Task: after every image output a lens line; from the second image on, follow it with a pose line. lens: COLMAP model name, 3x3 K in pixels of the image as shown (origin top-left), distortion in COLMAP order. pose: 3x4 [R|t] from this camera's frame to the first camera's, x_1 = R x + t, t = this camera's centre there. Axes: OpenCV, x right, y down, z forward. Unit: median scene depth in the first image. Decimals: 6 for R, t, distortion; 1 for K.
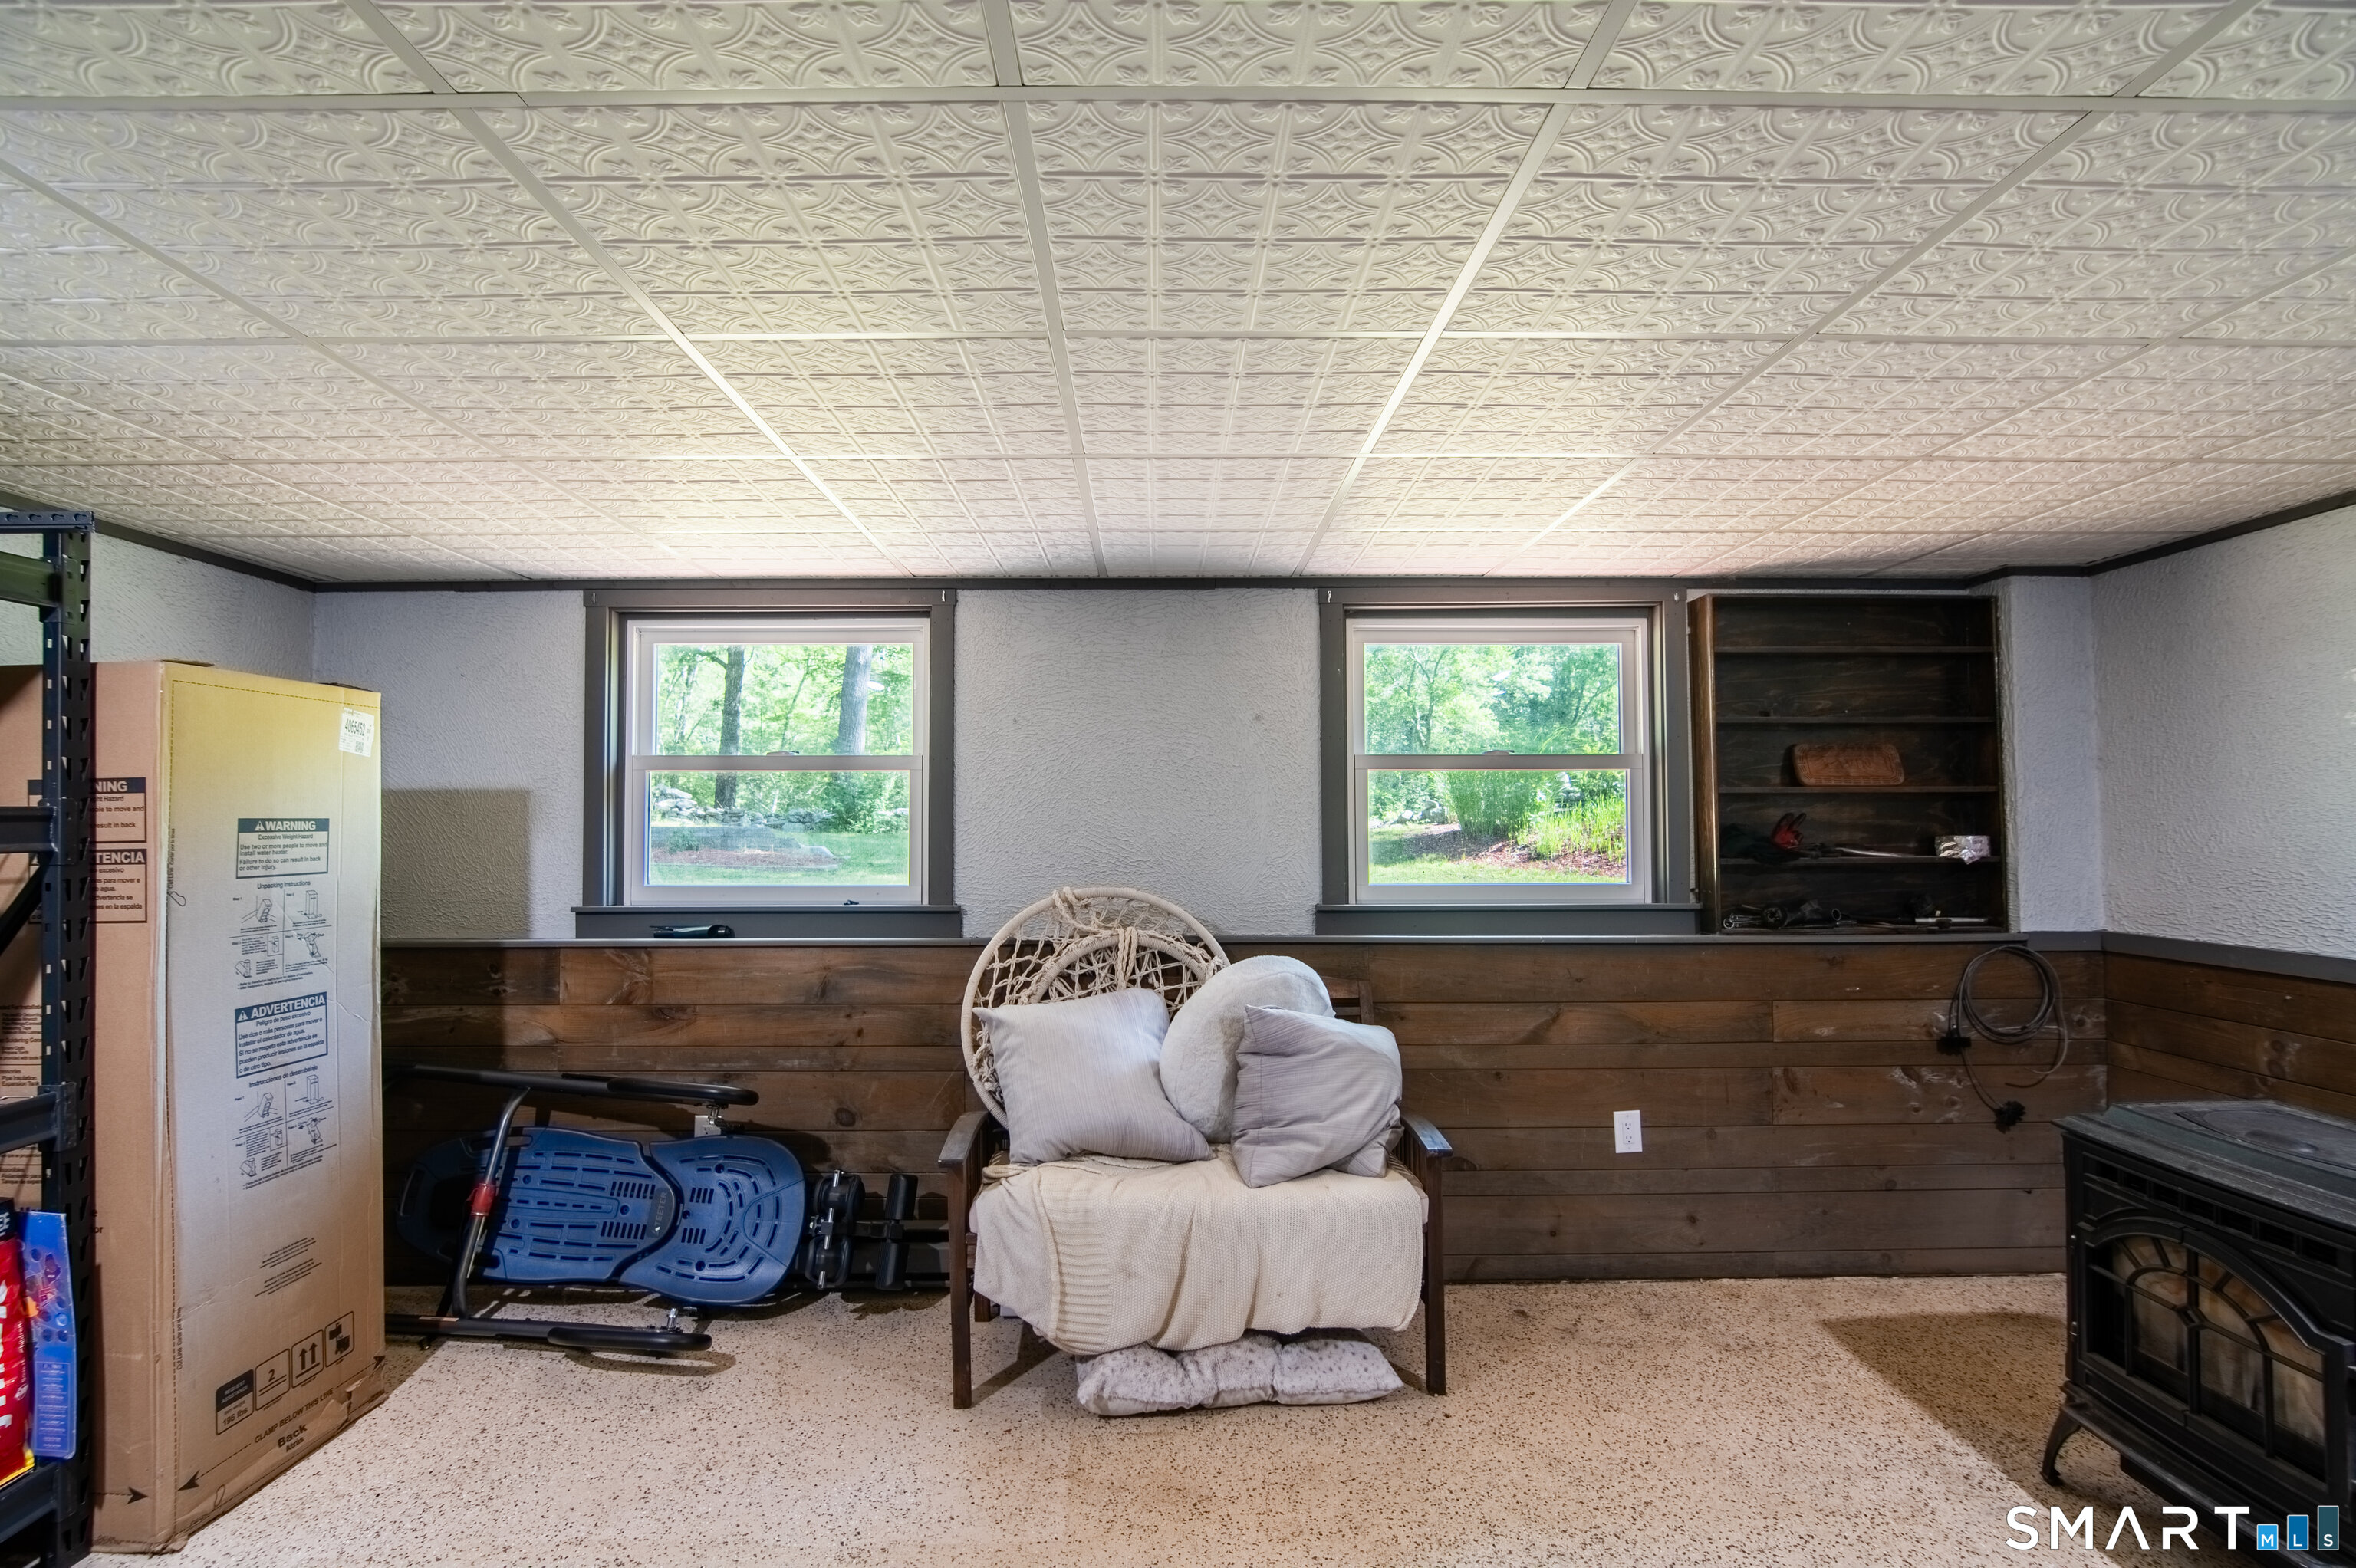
lens RADIAL K [[1147.5, 0, 1172.4], [0, 1147.5, 787.7], [0, 0, 1]] dist [-0.033301, 0.009659]
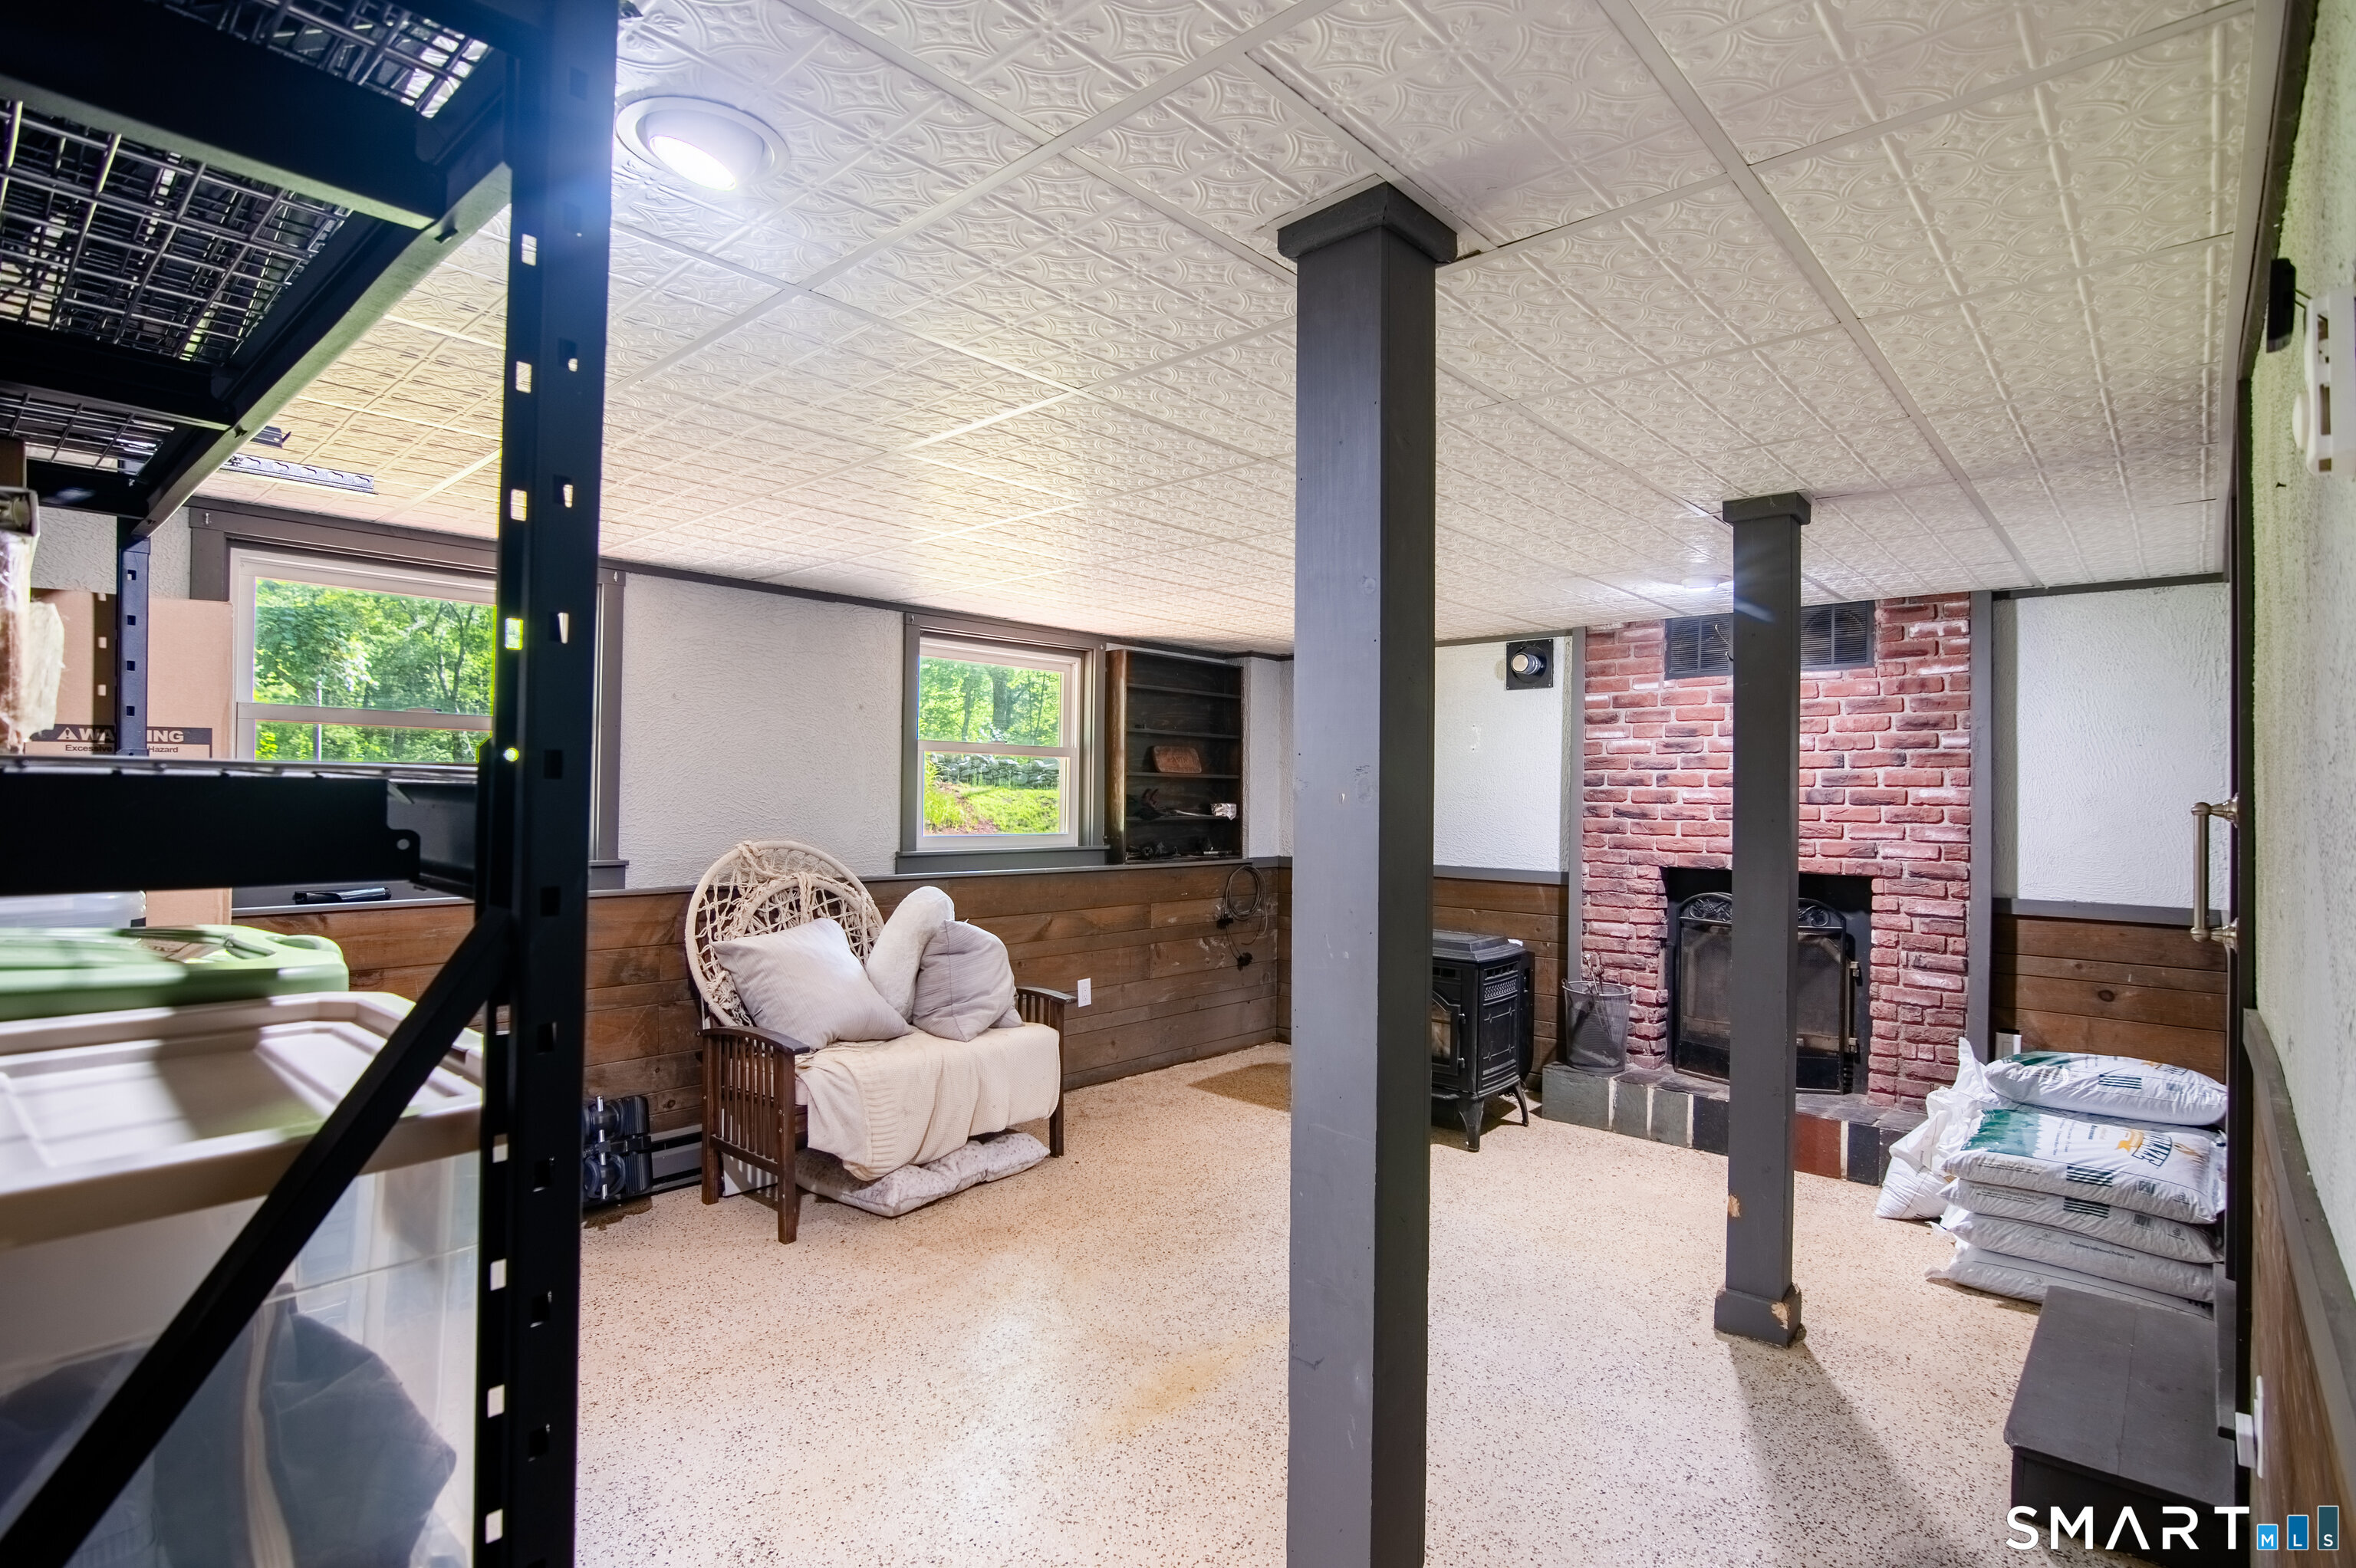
lens RADIAL K [[1147.5, 0, 1172.4], [0, 1147.5, 787.7], [0, 0, 1]] dist [-0.033301, 0.009659]
pose [[0.676967, 0.017167, 0.735813, -0.681540], [-0.039526, 0.999133, 0.013054, -0.001833], [-0.734951, -0.037921, 0.677059, -0.135925]]
